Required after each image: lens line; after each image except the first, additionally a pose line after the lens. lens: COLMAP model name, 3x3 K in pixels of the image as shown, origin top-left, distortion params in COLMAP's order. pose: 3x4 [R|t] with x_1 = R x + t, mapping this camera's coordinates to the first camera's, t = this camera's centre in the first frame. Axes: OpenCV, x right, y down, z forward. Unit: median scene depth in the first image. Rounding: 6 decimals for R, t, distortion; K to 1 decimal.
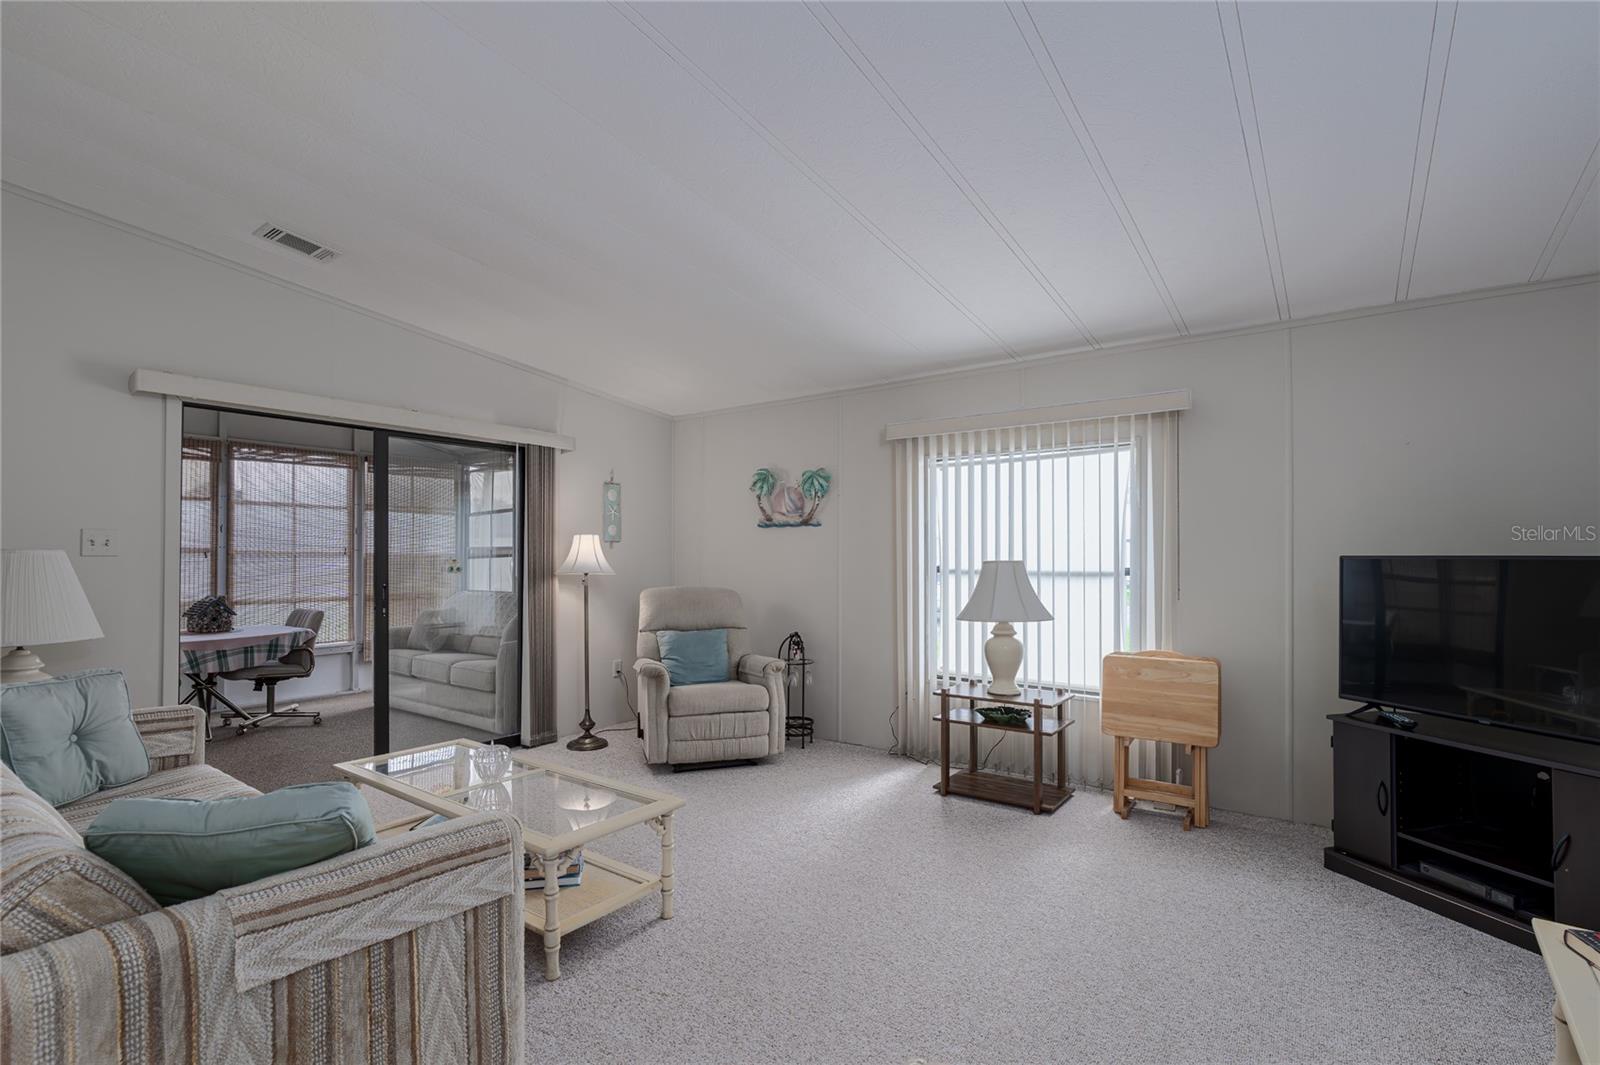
lens RADIAL K [[760.3, 0, 795.3], [0, 760.3, 553.1], [0, 0, 1]] dist [0.000348, 0.000057]
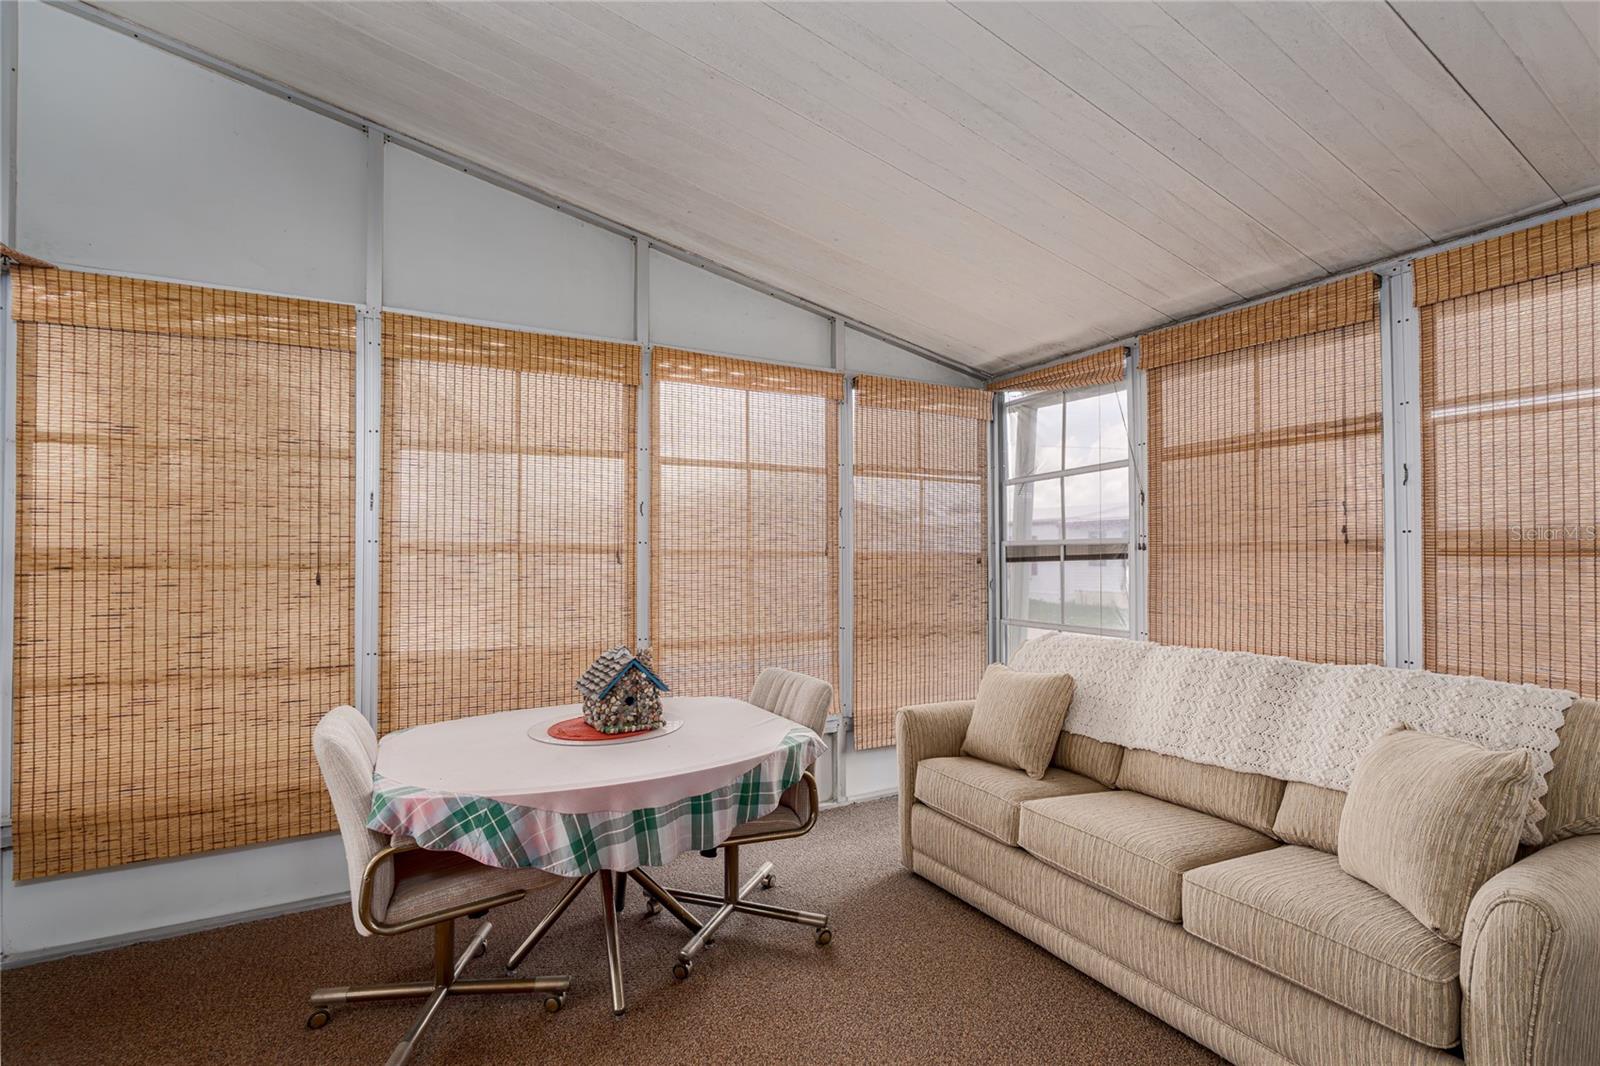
lens RADIAL K [[760.3, 0, 795.3], [0, 760.3, 553.6], [0, 0, 1]] dist [0.000348, 0.000057]
pose [[0.901927, -0.001976, -0.431884, -0.484066], [0.003451, 0.999991, 0.002633, -0.000708], [0.431875, -0.003865, 0.901925, 0.640403]]
